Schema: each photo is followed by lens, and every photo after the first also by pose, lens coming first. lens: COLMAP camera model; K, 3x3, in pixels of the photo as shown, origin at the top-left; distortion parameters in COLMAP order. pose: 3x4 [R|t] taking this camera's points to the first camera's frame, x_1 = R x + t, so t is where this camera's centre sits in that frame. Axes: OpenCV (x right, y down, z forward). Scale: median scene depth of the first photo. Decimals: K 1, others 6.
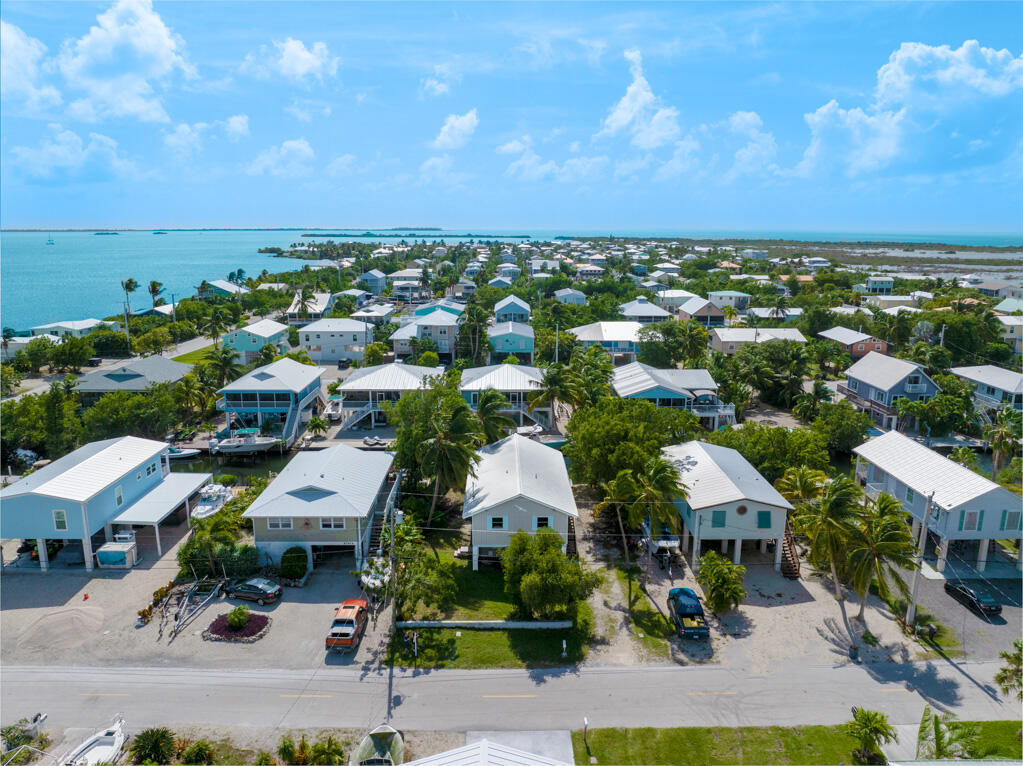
lens RADIAL K [[719.9, 0, 511.5], [0, 719.9, 383.0], [0, 0, 1]] dist [-0.029403, 0.000850]
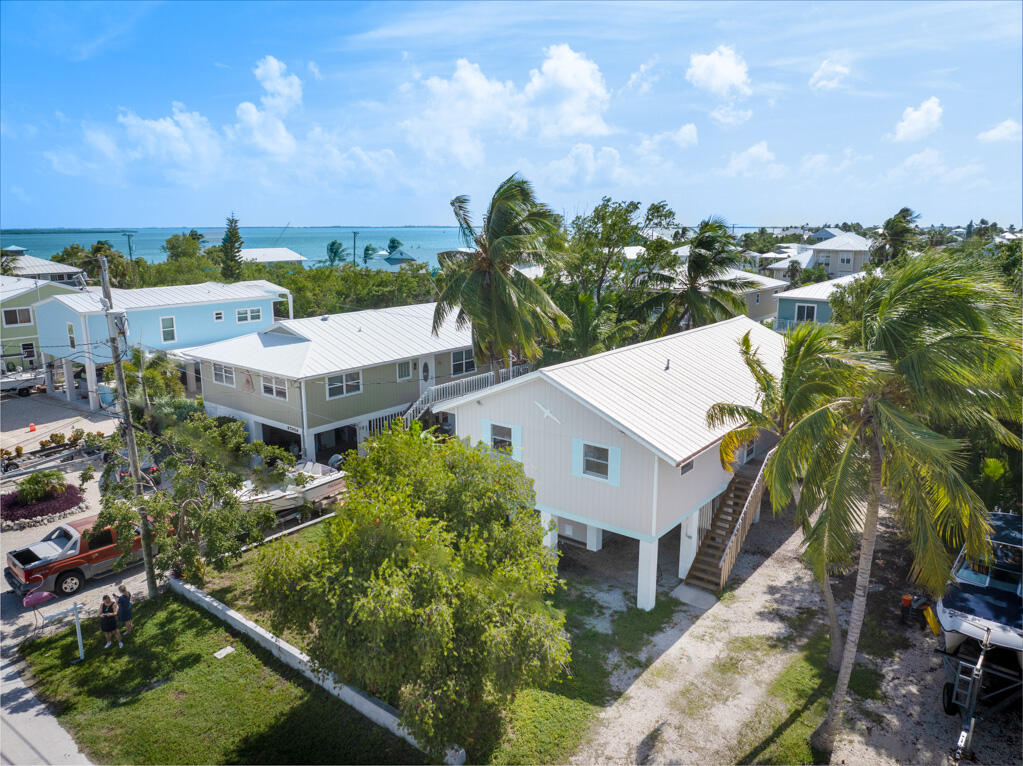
lens RADIAL K [[719.9, 0, 511.5], [0, 719.9, 383.0], [0, 0, 1]] dist [-0.029403, 0.000850]
pose [[0.779414, 0.134991, -0.611793, 0.232889], [-0.133384, 0.989878, 0.048487, 0.142037], [0.612145, 0.043812, 0.789531, 0.677509]]
